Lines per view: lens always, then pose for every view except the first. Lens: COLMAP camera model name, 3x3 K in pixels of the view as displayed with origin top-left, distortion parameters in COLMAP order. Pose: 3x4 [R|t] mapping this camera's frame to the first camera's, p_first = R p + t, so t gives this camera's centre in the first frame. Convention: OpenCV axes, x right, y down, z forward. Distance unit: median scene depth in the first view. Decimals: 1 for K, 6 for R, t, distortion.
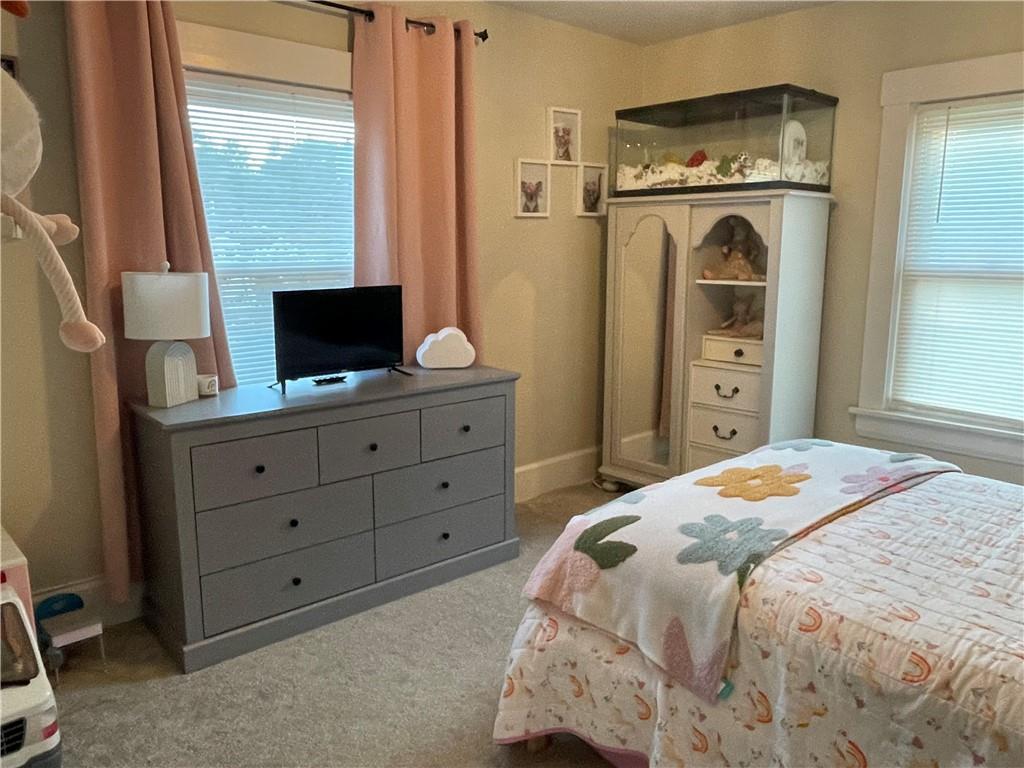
lens RADIAL K [[757.3, 0, 510.3], [0, 757.3, 384.1], [0, 0, 1]] dist [0.007187, 0.005311]
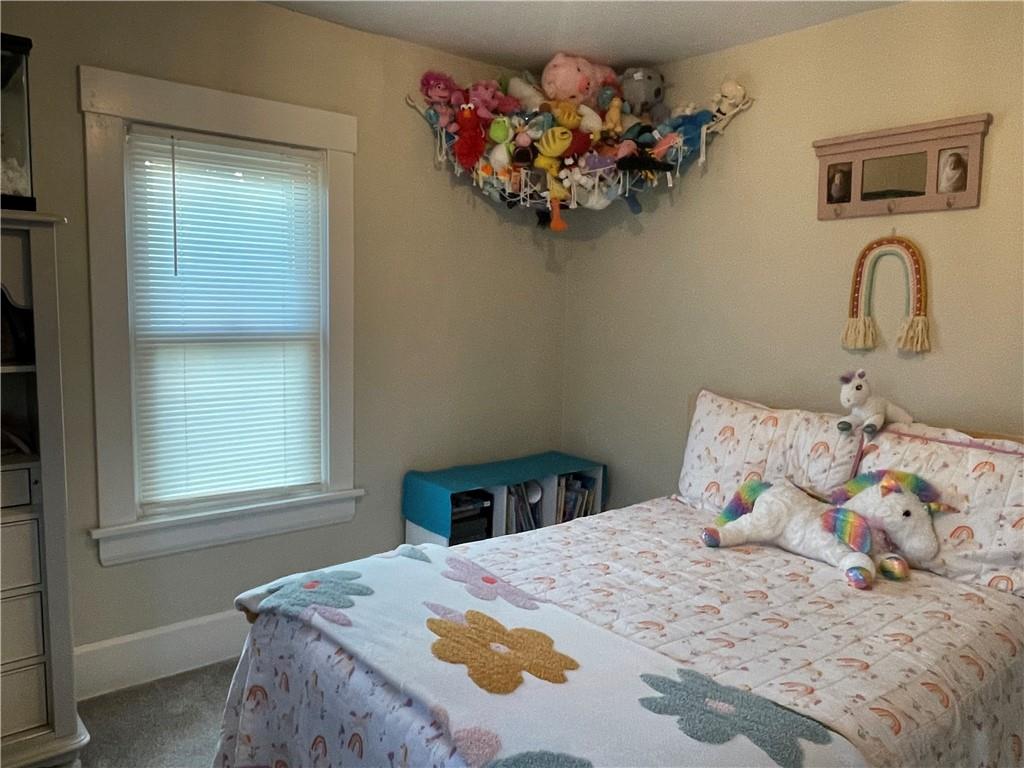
lens RADIAL K [[757.3, 0, 510.2], [0, 757.3, 381.7], [0, 0, 1]] dist [0.007187, 0.005311]
pose [[0.047596, -0.100966, 0.993751, -0.369095], [0.159928, 0.982814, 0.092195, -0.186348], [-0.985981, 0.154540, 0.062925, 0.958226]]
